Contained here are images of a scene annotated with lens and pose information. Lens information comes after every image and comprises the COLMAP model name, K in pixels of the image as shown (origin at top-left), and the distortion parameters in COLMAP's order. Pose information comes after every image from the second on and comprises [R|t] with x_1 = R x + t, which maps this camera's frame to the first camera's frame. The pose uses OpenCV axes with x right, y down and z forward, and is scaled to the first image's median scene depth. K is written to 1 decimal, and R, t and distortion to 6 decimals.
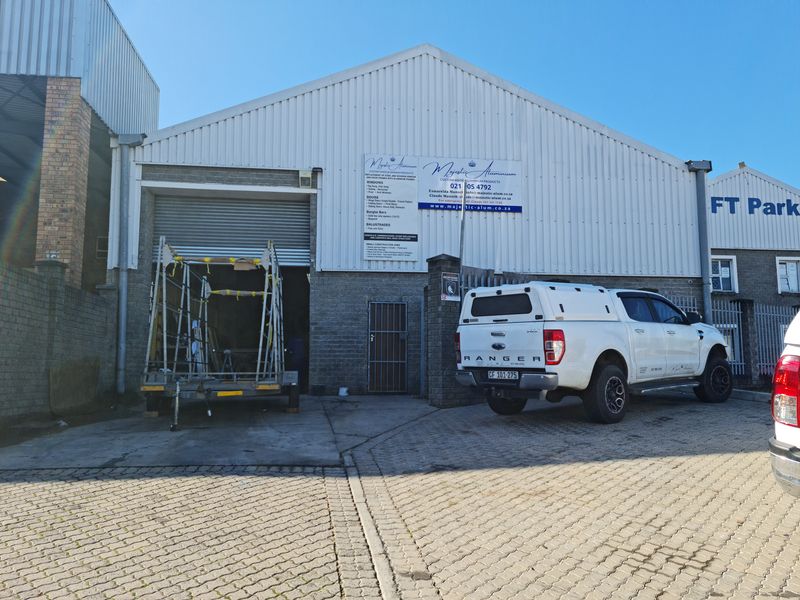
lens RADIAL K [[649.5, 0, 403.3], [0, 649.5, 298.0], [0, 0, 1]] dist [0.102822, -0.116161]
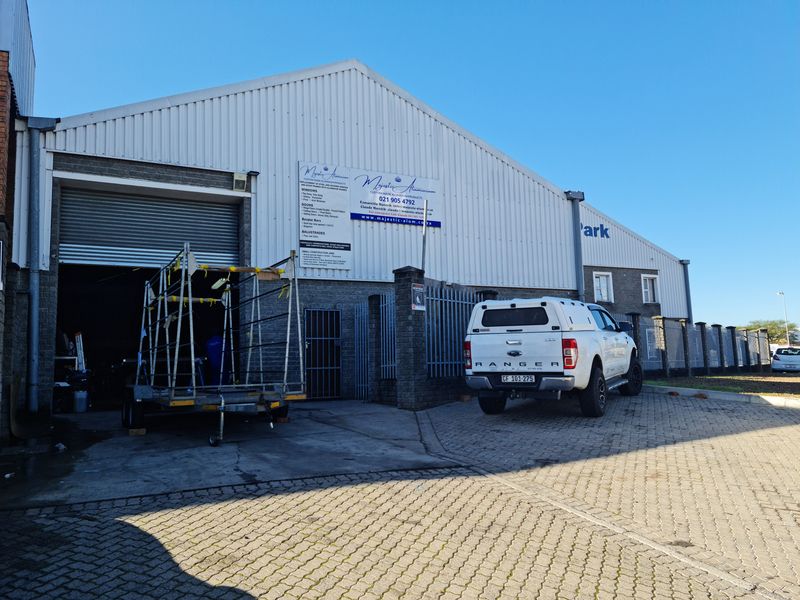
lens RADIAL K [[649.5, 0, 407.4], [0, 649.5, 300.5], [0, 0, 1]] dist [0.102822, -0.116161]
pose [[0.941361, 0.011603, 0.337203, -0.243845], [-0.012187, 0.999926, -0.000383, -0.008773], [-0.337182, -0.003749, 0.941432, -0.000649]]
